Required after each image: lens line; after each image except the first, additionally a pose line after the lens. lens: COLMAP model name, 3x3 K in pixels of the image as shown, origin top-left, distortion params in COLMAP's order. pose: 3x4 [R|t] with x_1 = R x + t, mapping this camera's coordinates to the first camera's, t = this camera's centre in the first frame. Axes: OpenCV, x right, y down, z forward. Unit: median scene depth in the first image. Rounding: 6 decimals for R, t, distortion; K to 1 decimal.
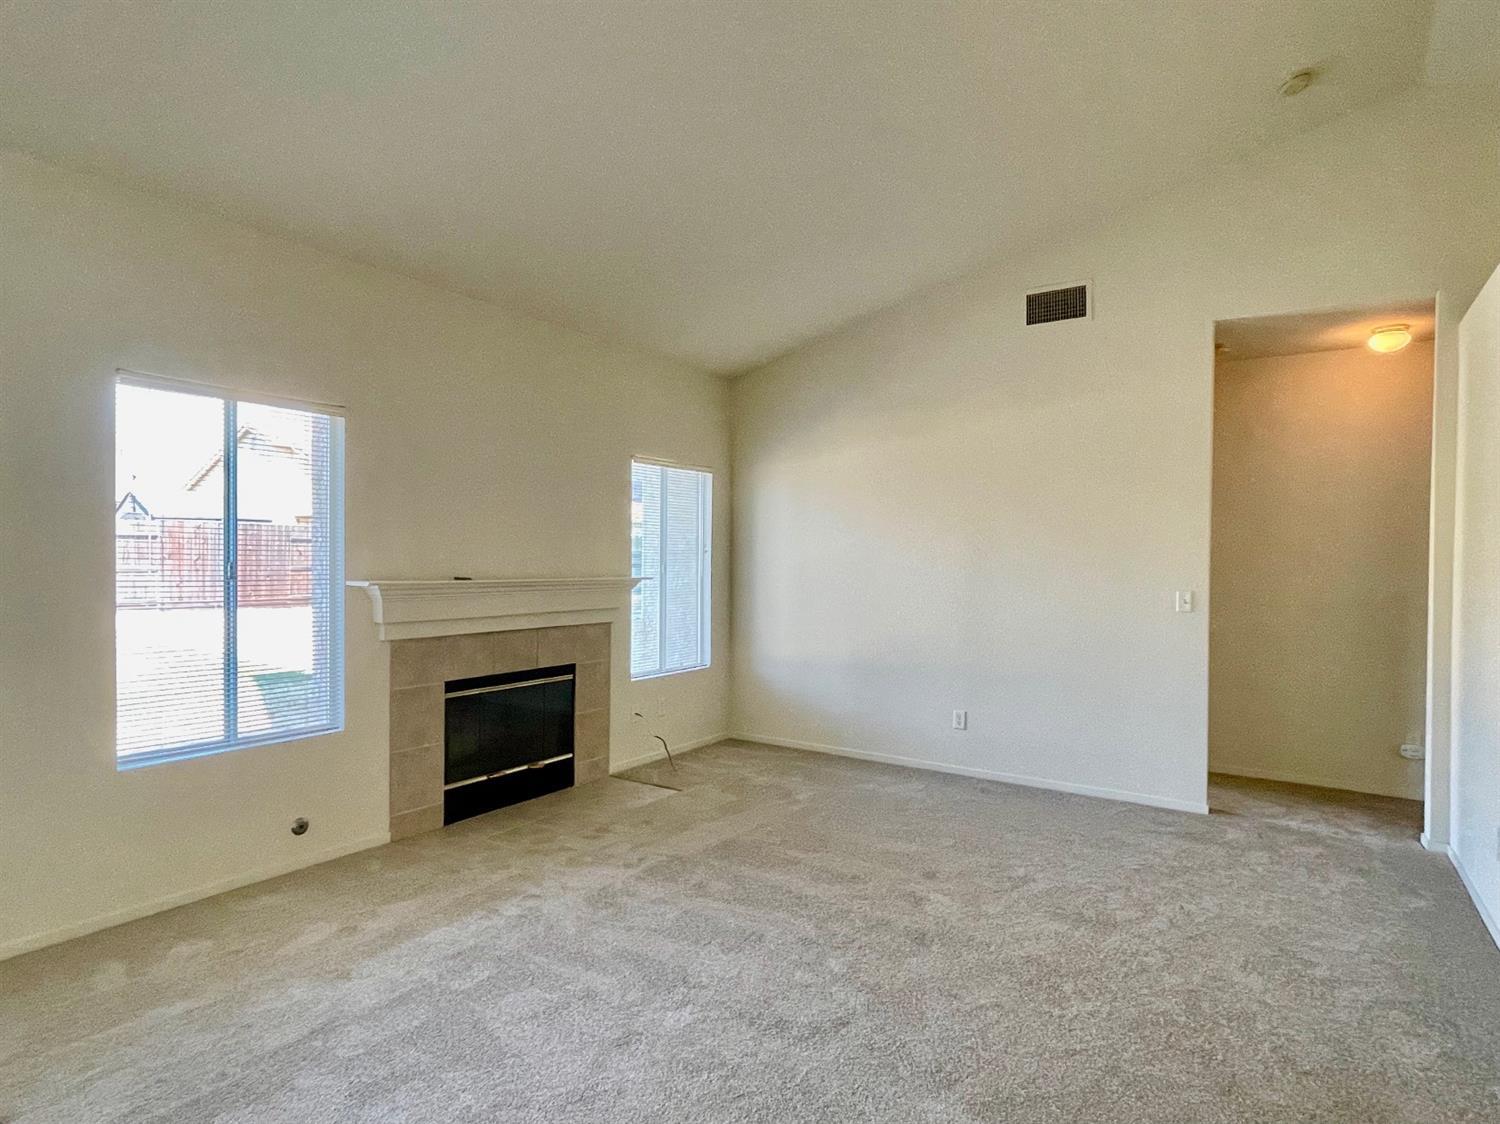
lens RADIAL K [[819.3, 0, 747.7], [0, 819.3, 568.5], [0, 0, 1]] dist [0.001178, 0.000156]
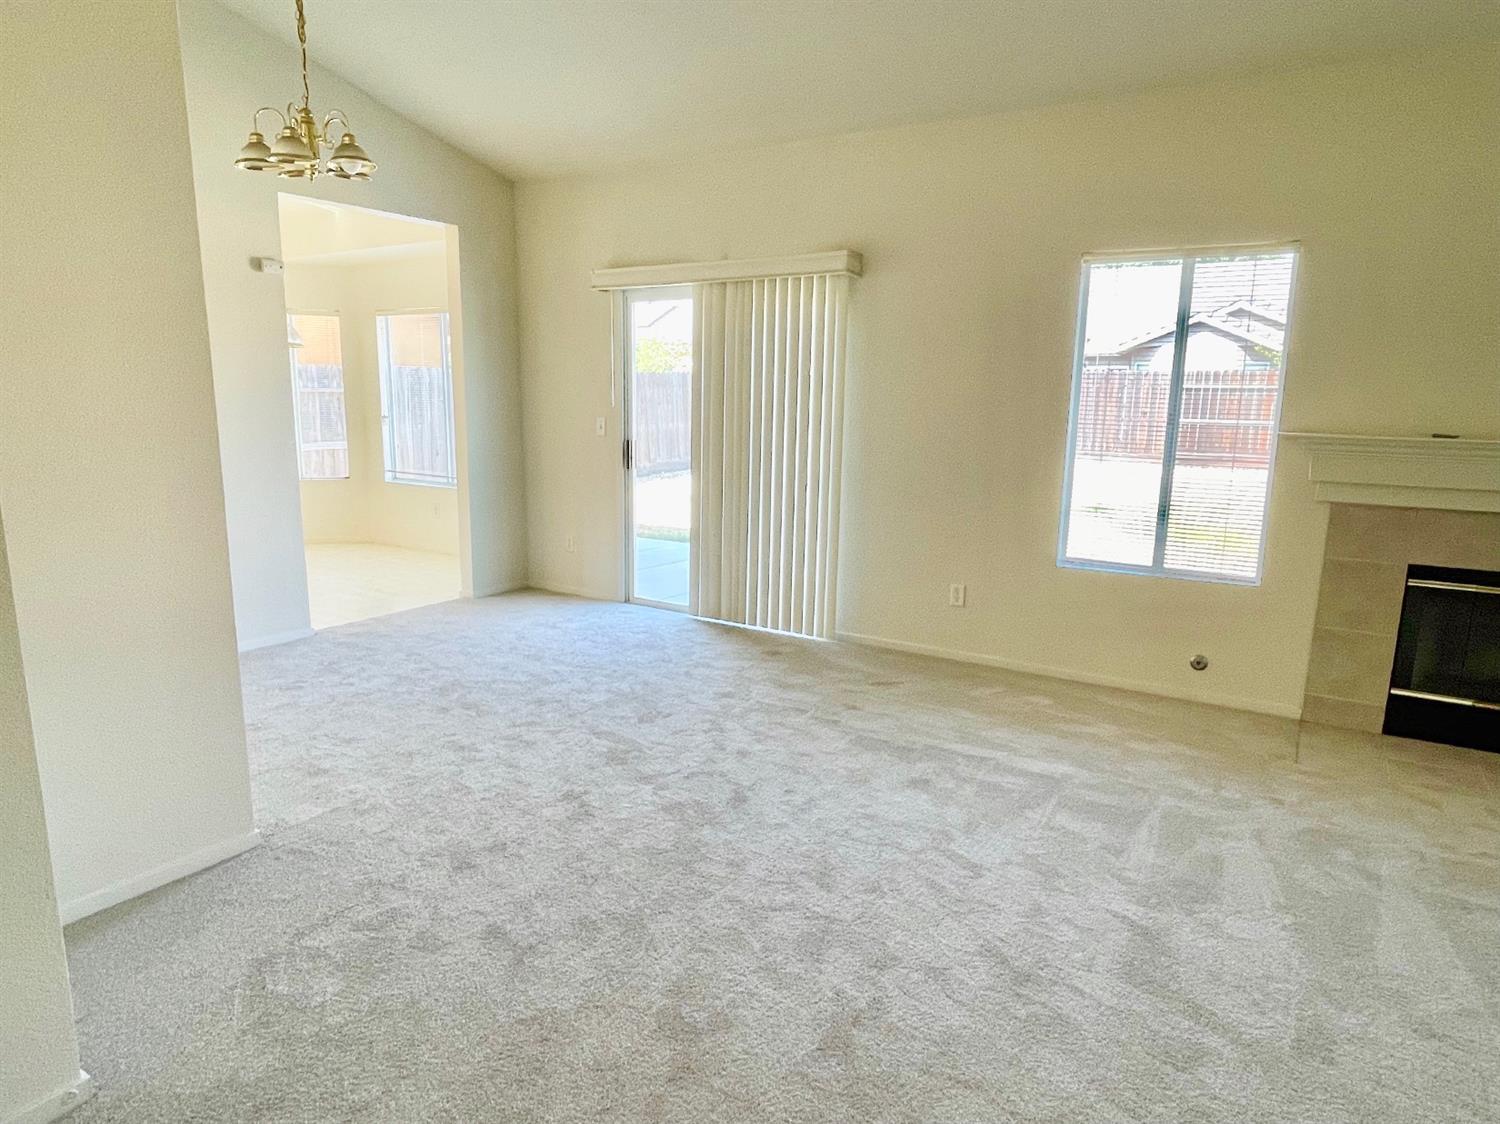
lens RADIAL K [[946.9, 0, 747.5], [0, 946.9, 561.4], [0, 0, 1]] dist [-0.002244, -0.000121]
pose [[0.015594, 0.159372, -0.987095, 0.591480], [-0.025494, 0.986958, 0.158947, 0.004120], [0.999553, 0.022687, 0.019454, 0.360030]]
